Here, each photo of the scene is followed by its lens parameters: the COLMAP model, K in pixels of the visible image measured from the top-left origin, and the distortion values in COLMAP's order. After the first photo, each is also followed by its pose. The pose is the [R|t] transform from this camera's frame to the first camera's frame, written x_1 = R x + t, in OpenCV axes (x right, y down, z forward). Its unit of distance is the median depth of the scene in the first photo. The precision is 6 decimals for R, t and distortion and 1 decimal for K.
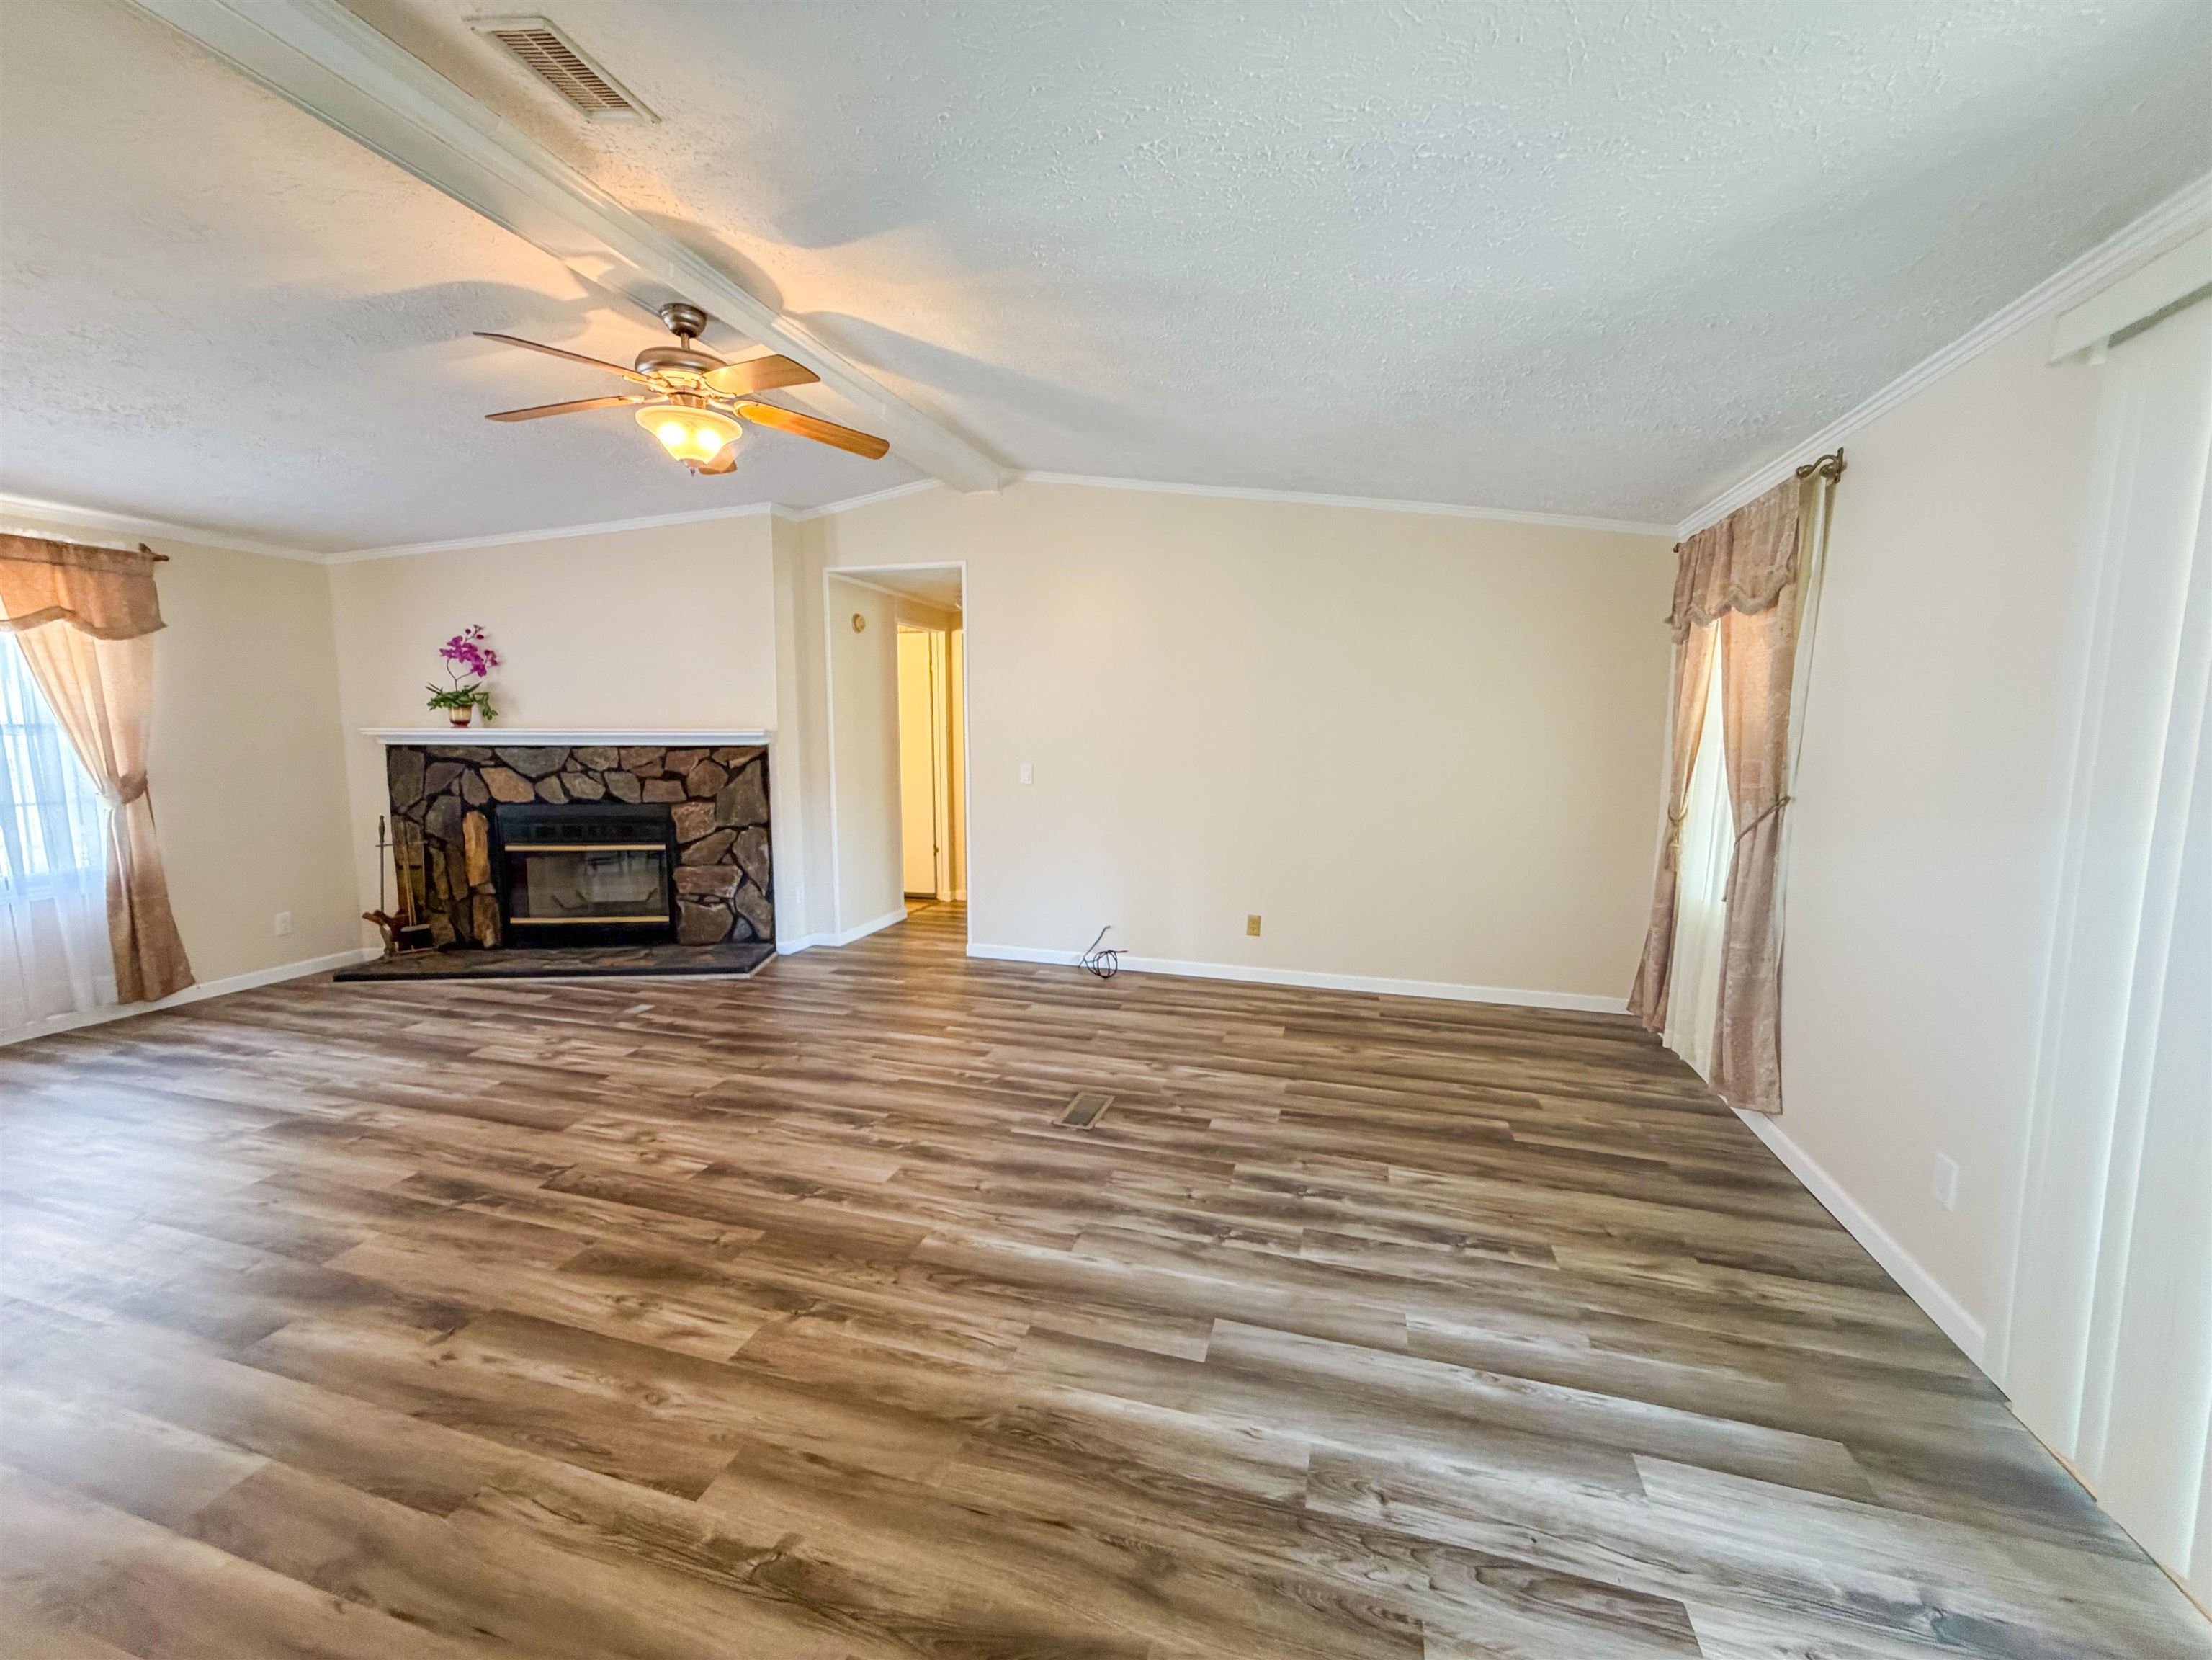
lens RADIAL K [[899.6, 0, 1115.5], [0, 899.6, 827.8], [0, 0, 1]] dist [0.000408, 0.000555]
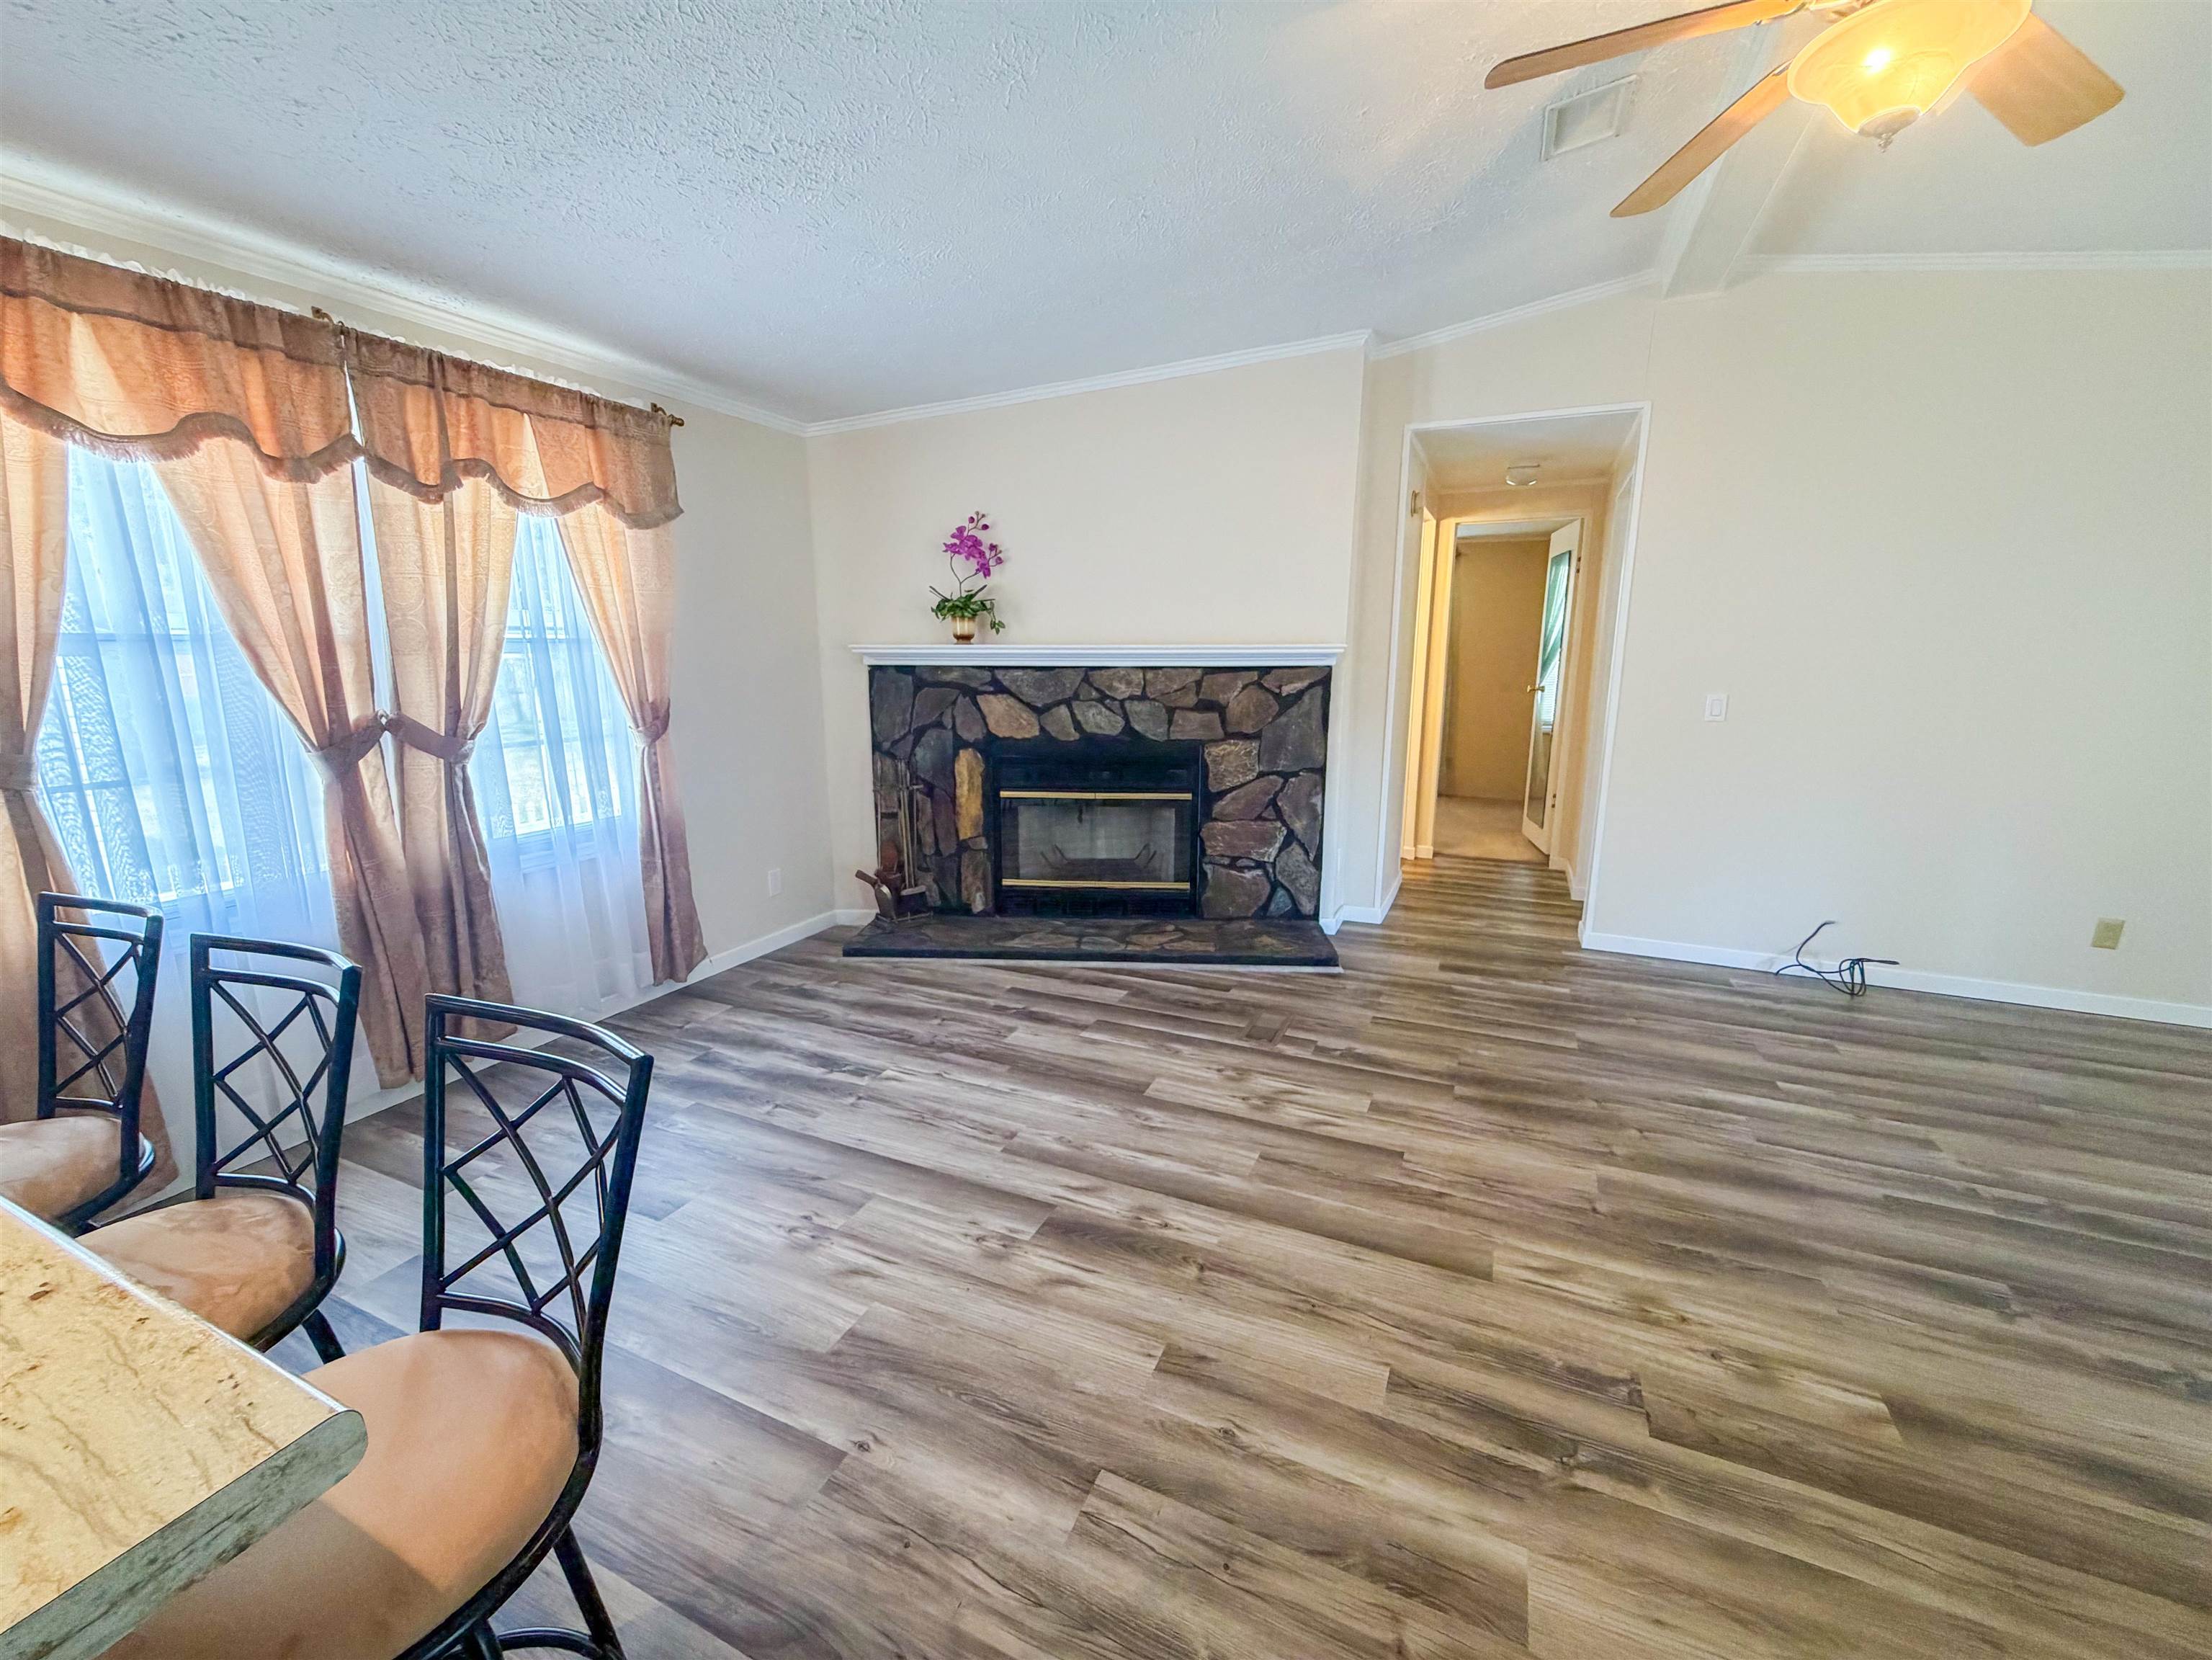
lens RADIAL K [[899.6, 0, 1103.2], [0, 899.6, 827.8], [0, 0, 1]] dist [0.000408, 0.000555]
pose [[0.989680, 0.025563, -0.141000, -0.600577], [-0.013500, 0.996216, 0.085856, -0.023096], [0.142661, -0.083066, 0.986280, 0.268318]]
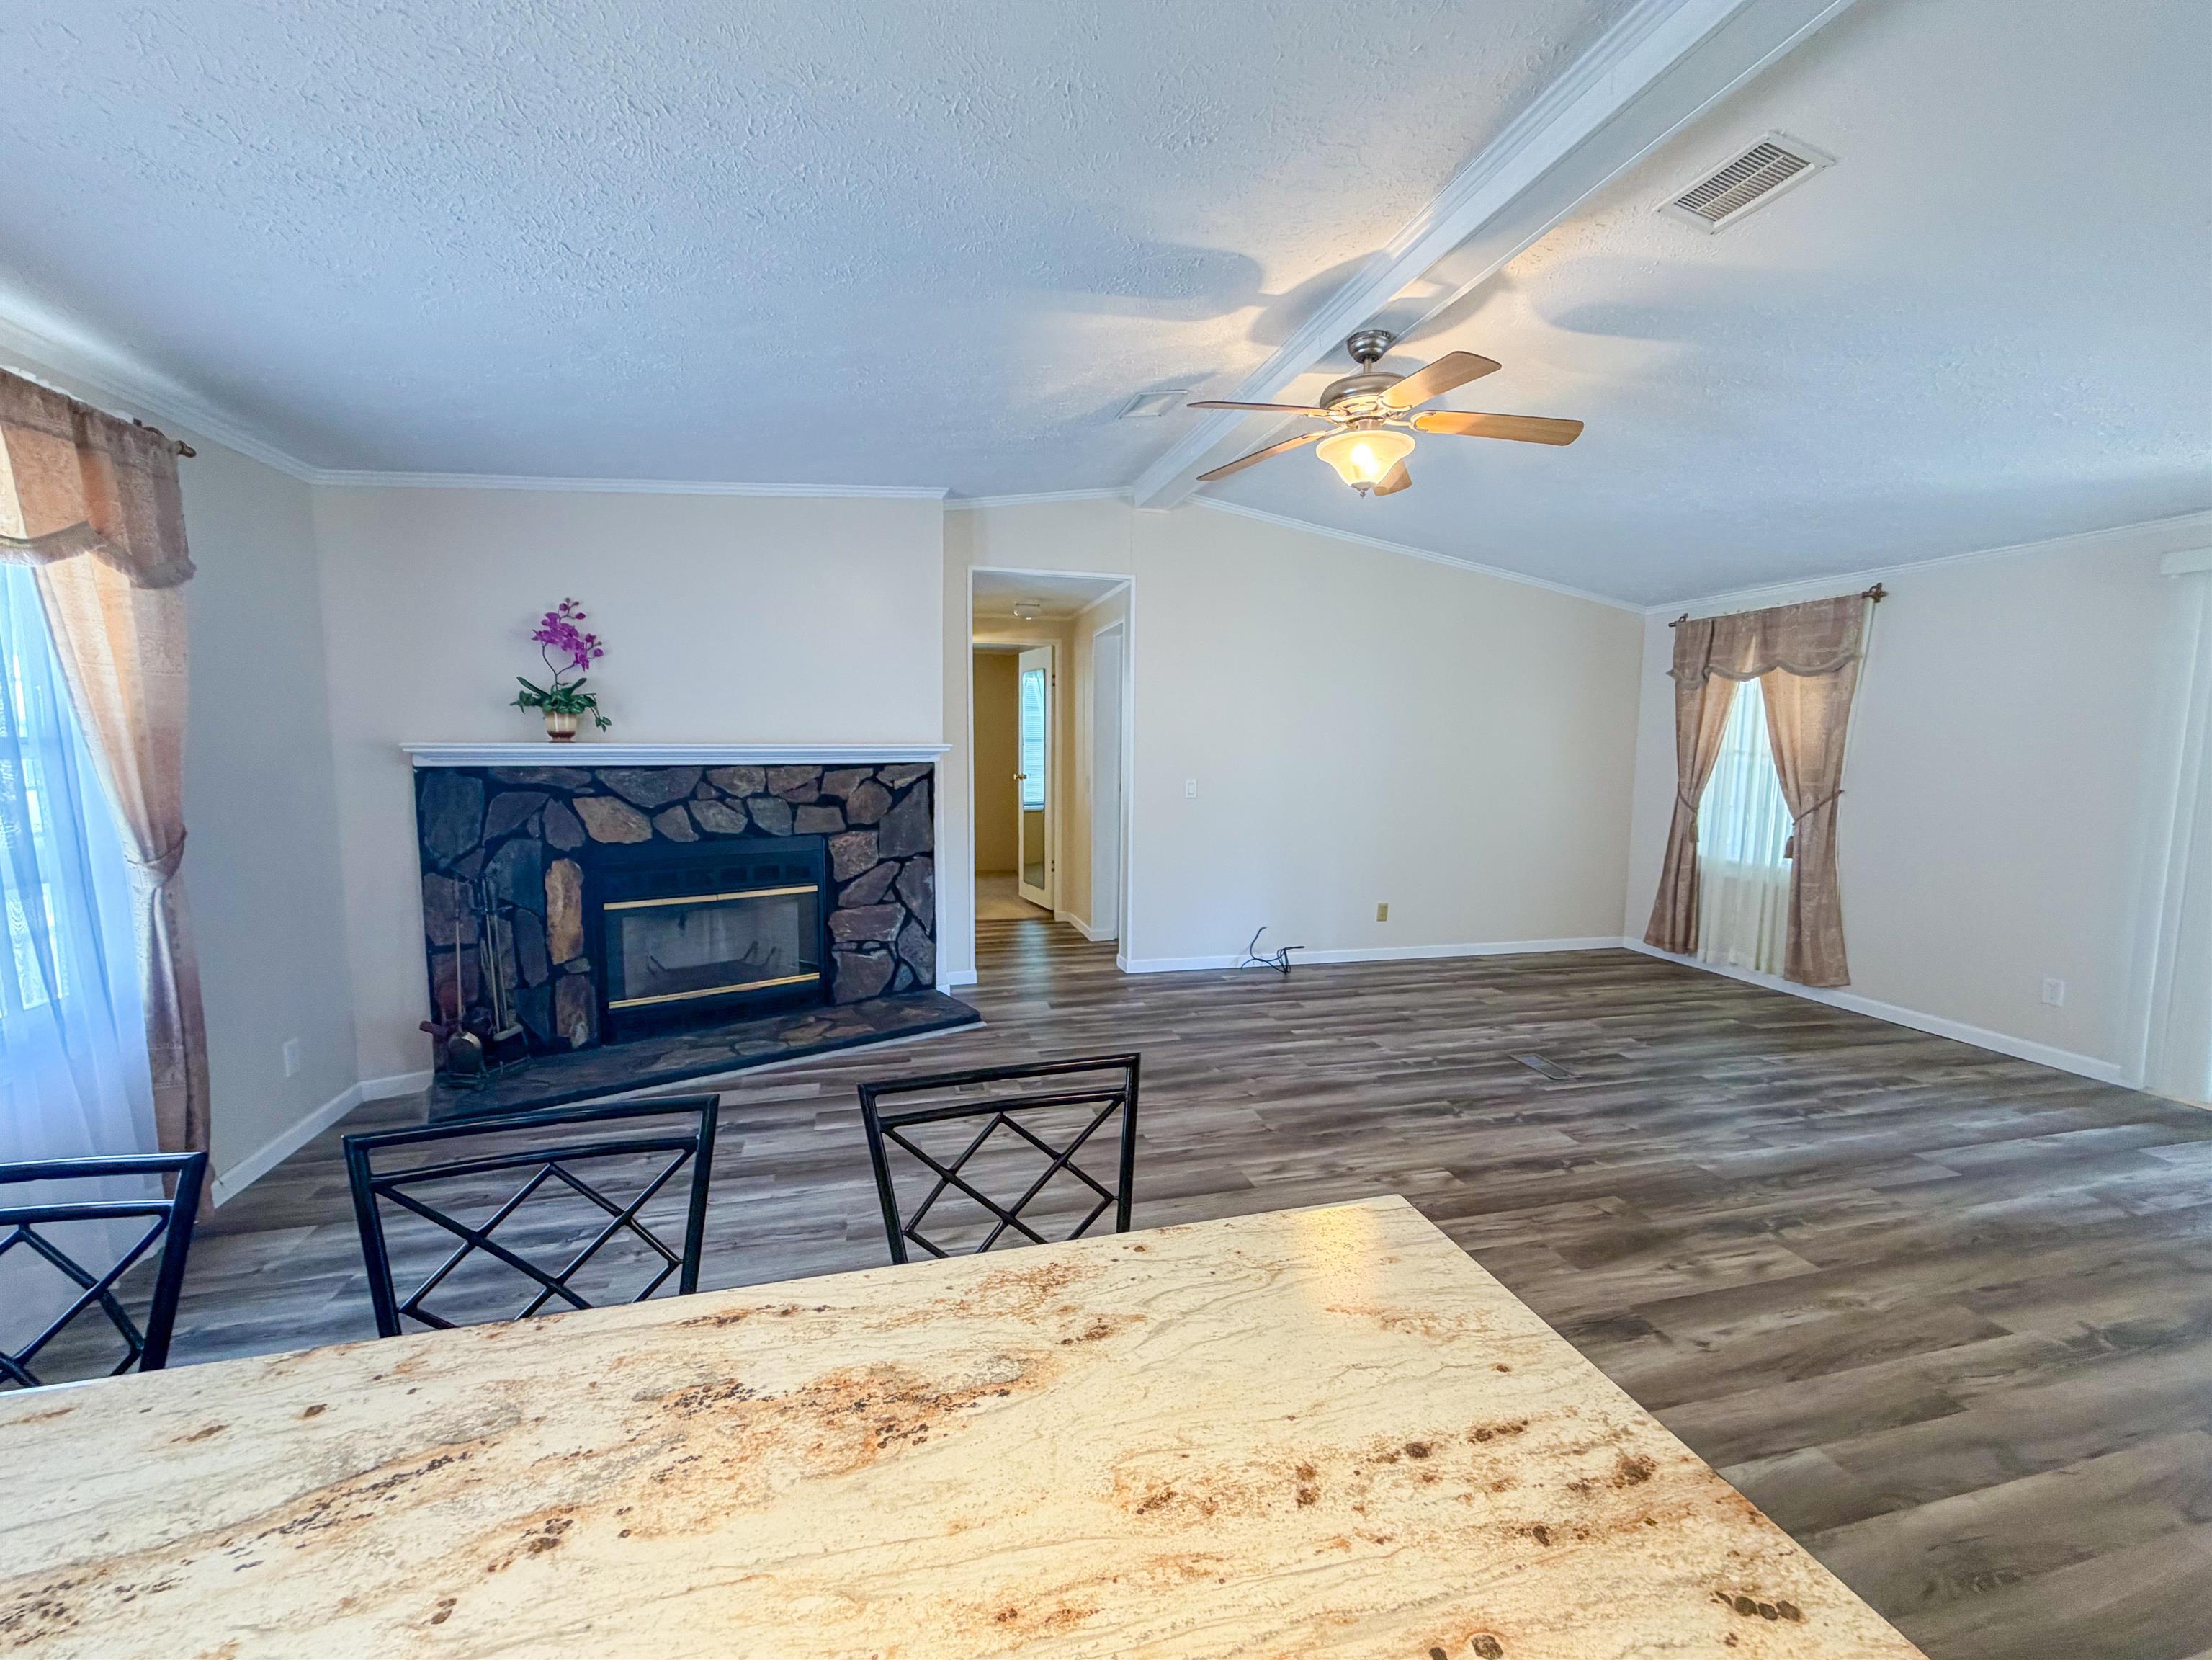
lens RADIAL K [[899.6, 0, 1110.4], [0, 899.6, 828.2], [0, 0, 1]] dist [0.000408, 0.000555]
pose [[0.855108, -0.046880, 0.516326, -0.893066], [0.051273, 0.998668, 0.005759, -0.030825], [-0.515908, 0.021549, 0.856373, 0.208652]]
